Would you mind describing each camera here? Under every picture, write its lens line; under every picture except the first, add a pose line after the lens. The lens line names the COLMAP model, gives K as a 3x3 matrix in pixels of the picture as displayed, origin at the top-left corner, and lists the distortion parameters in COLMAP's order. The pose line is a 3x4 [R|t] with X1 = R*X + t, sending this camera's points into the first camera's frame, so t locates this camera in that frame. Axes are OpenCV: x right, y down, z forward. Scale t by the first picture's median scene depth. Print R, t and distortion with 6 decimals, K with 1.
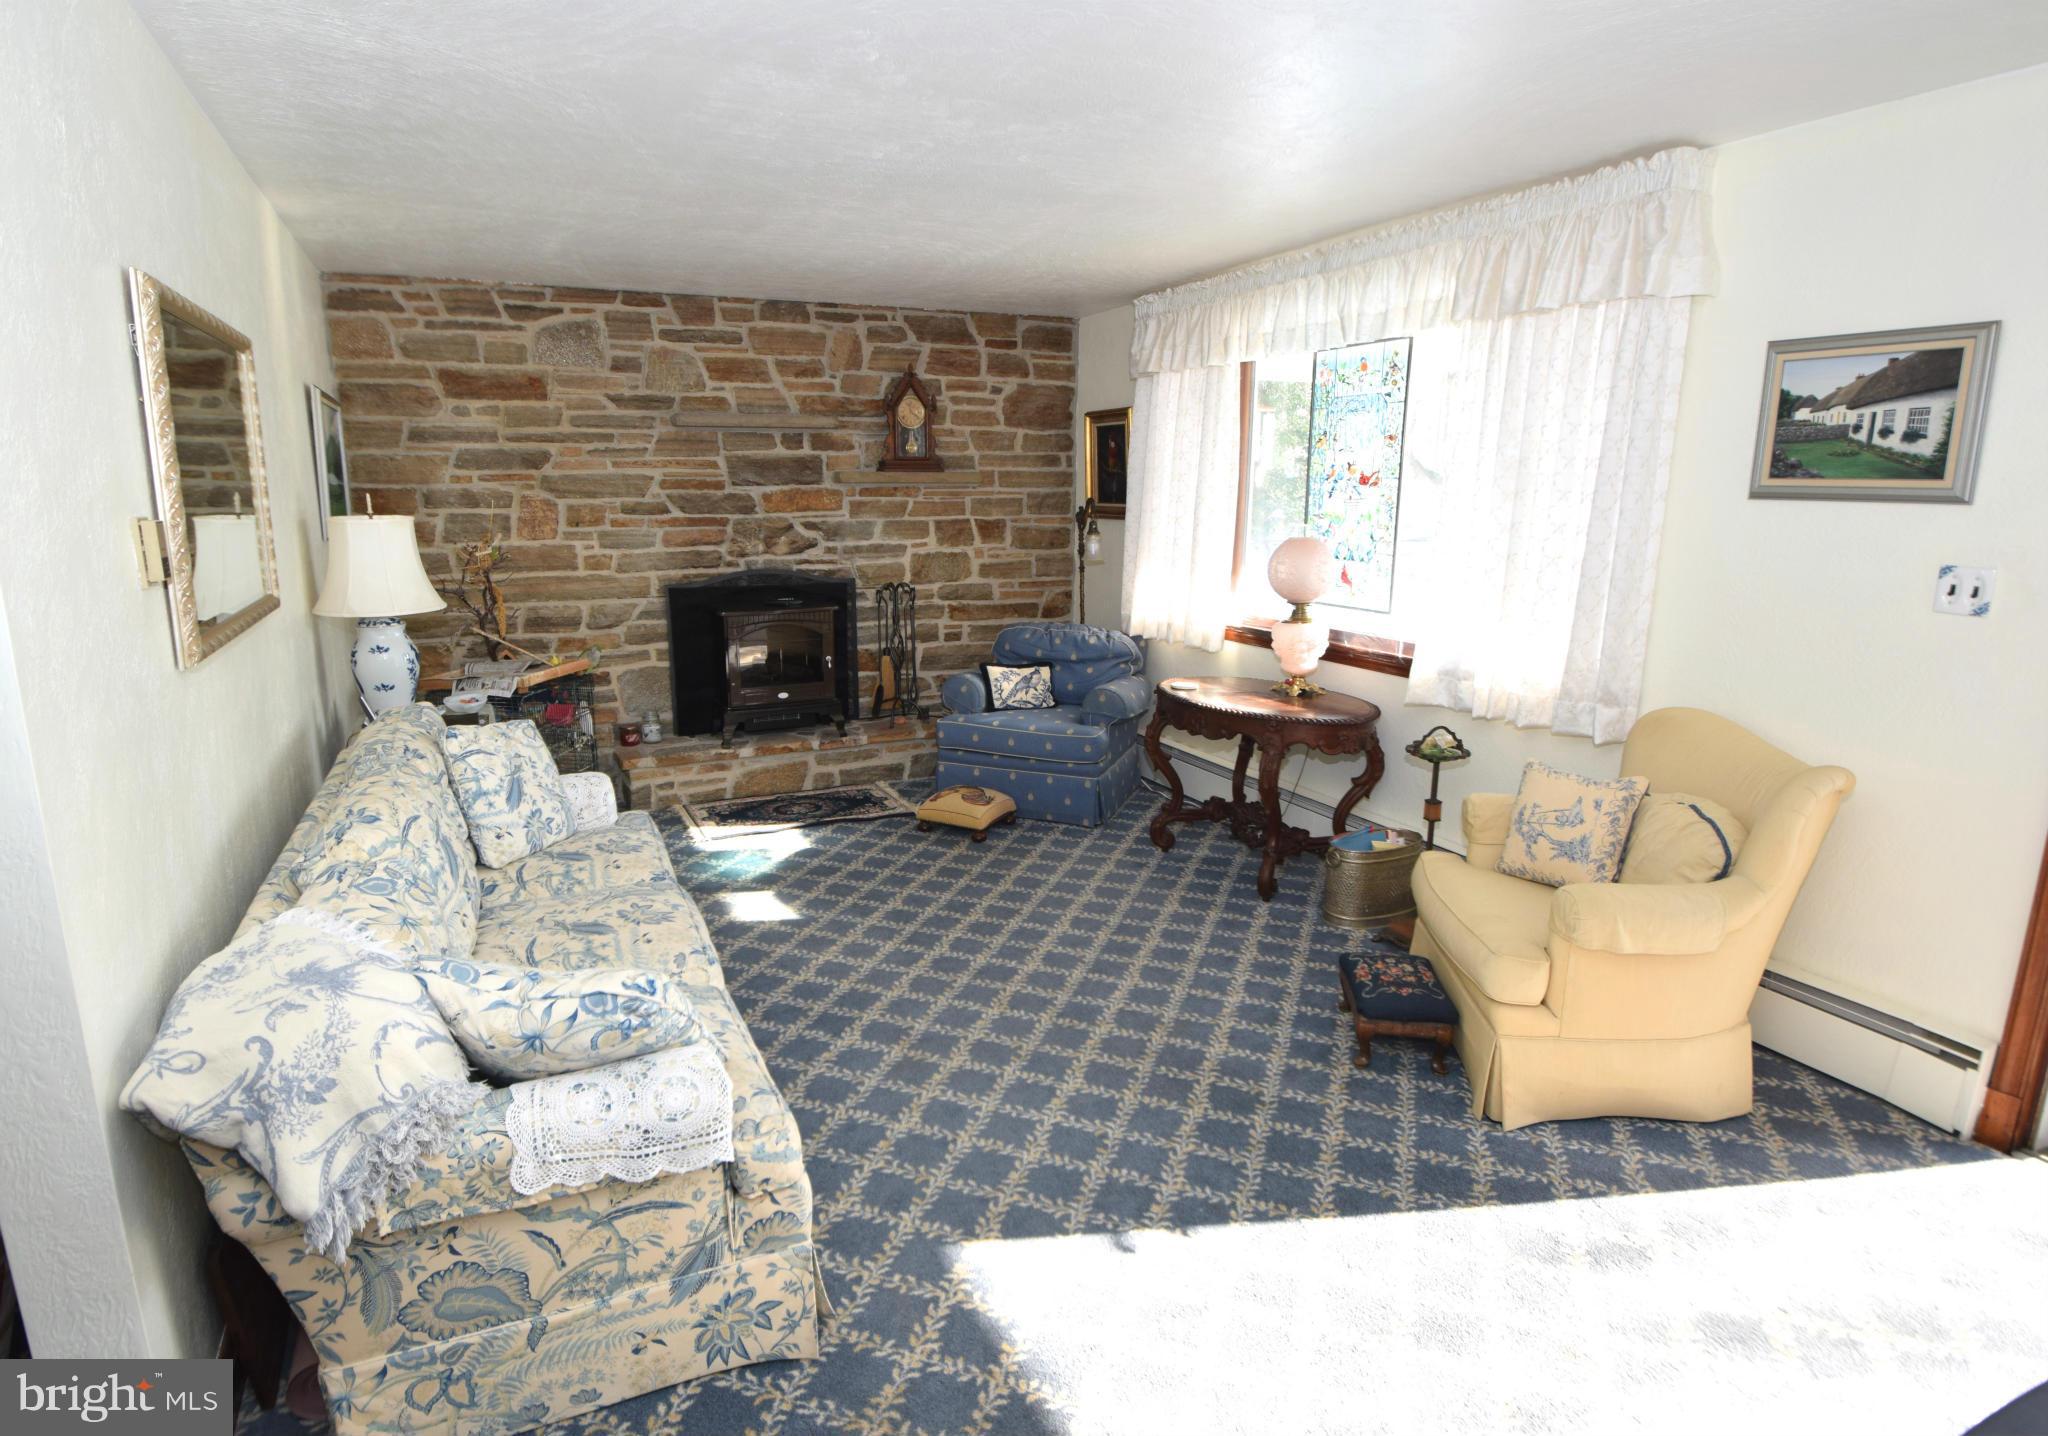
lens RADIAL K [[1103.6, 0, 971.6], [0, 1103.6, 715.3], [0, 0, 1]] dist [0.003168, -0.012403]
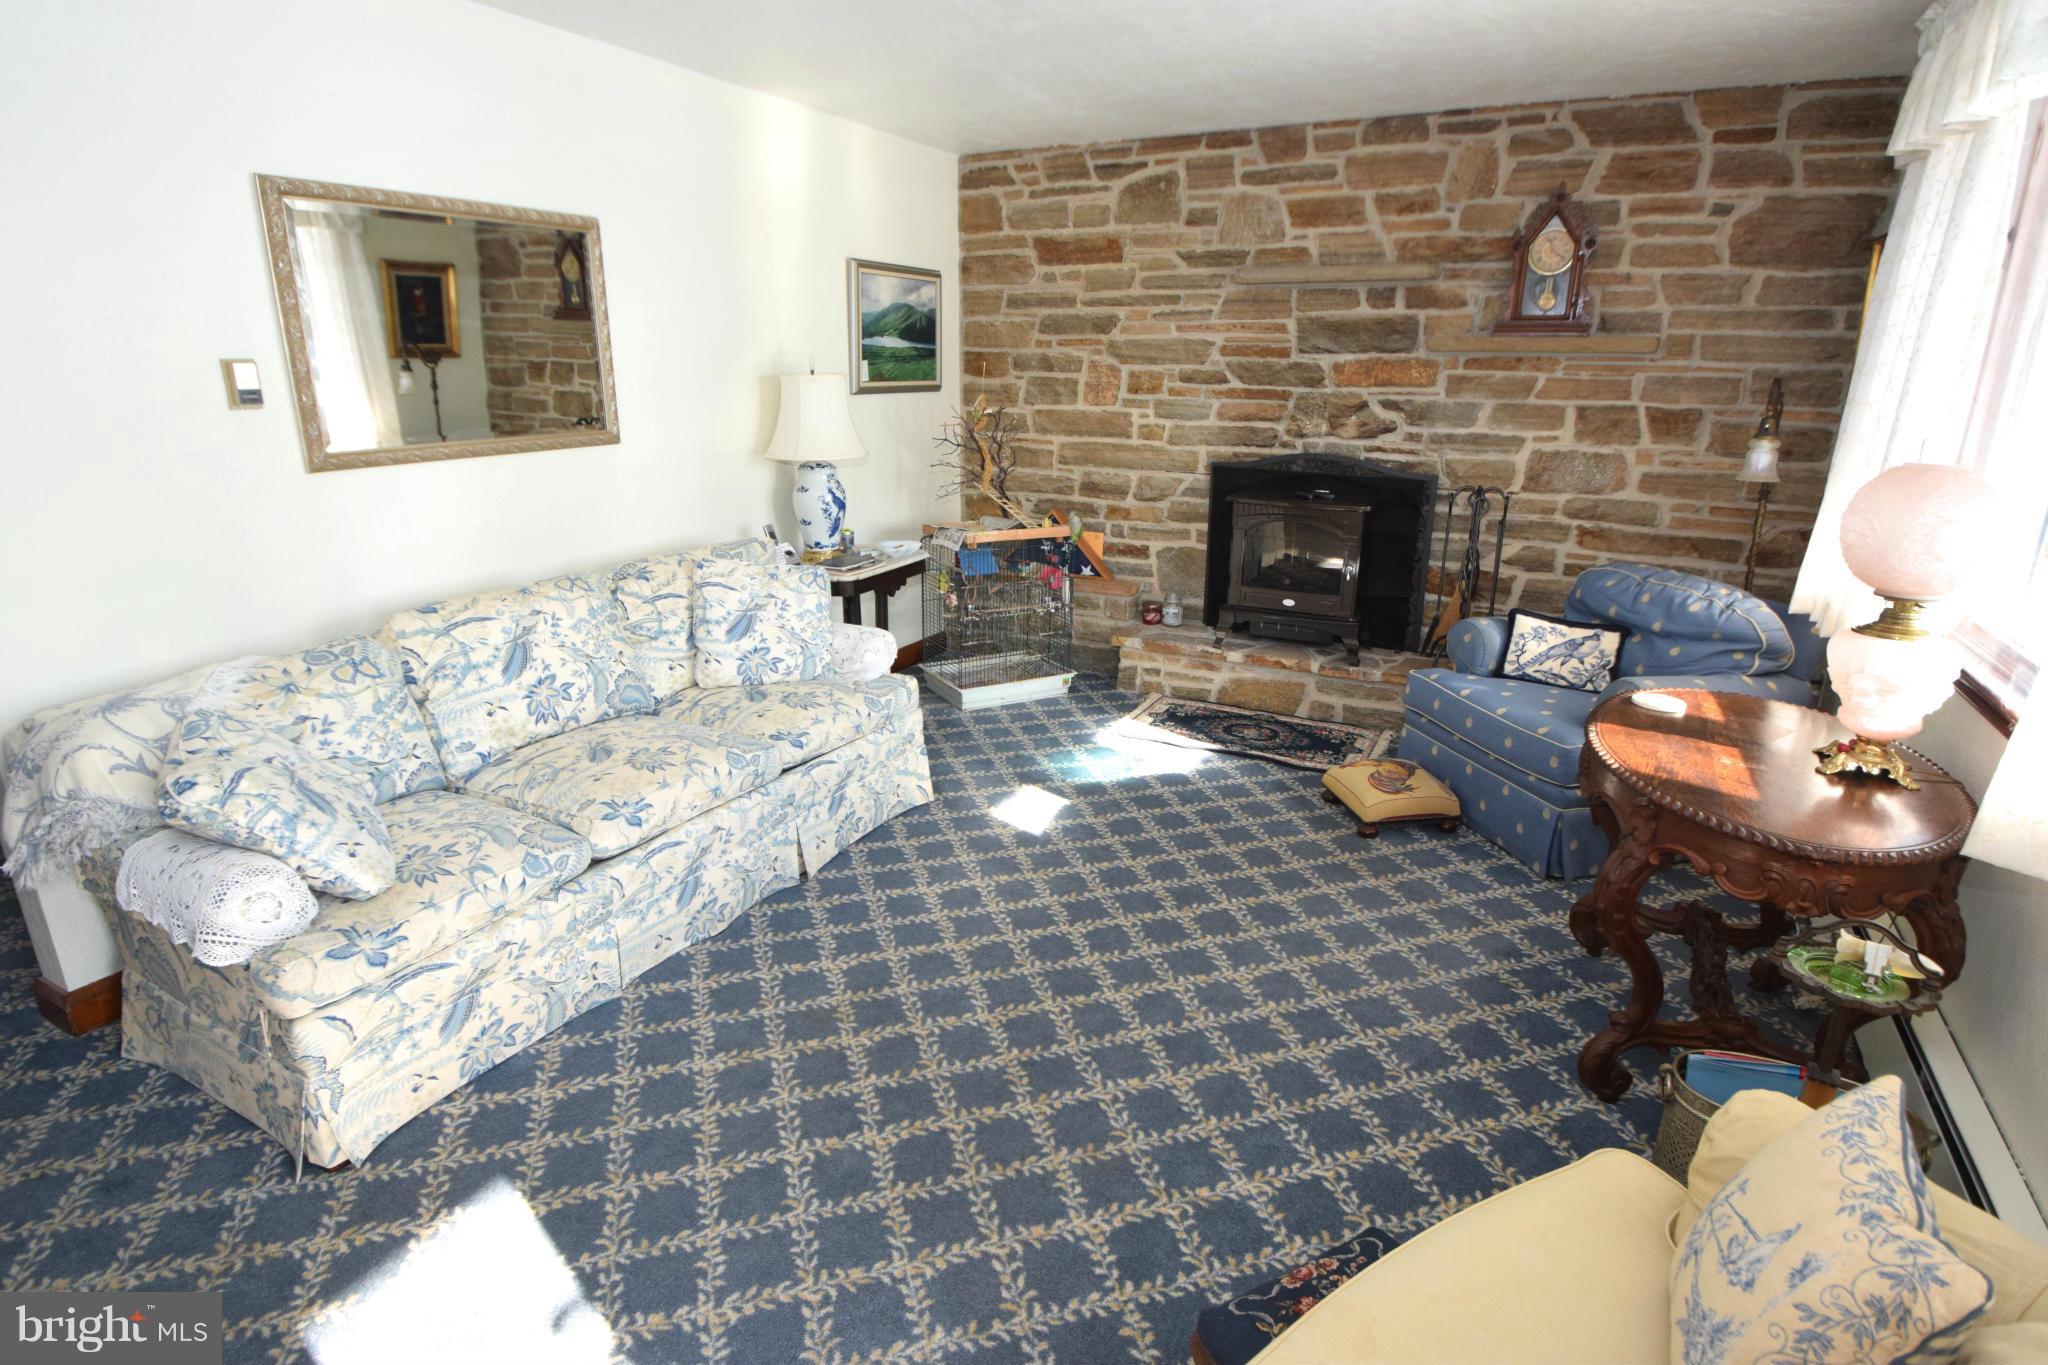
lens RADIAL K [[1048.2, 0, 1024.0], [0, 1048.2, 682.5], [0, 0, 1]] dist [0.007453, -0.019755]
pose [[0.615050, 0.242095, -0.750402, 0.361211], [-0.172694, 0.969951, 0.171381, -0.067572], [0.769344, 0.024182, 0.638377, 0.348119]]
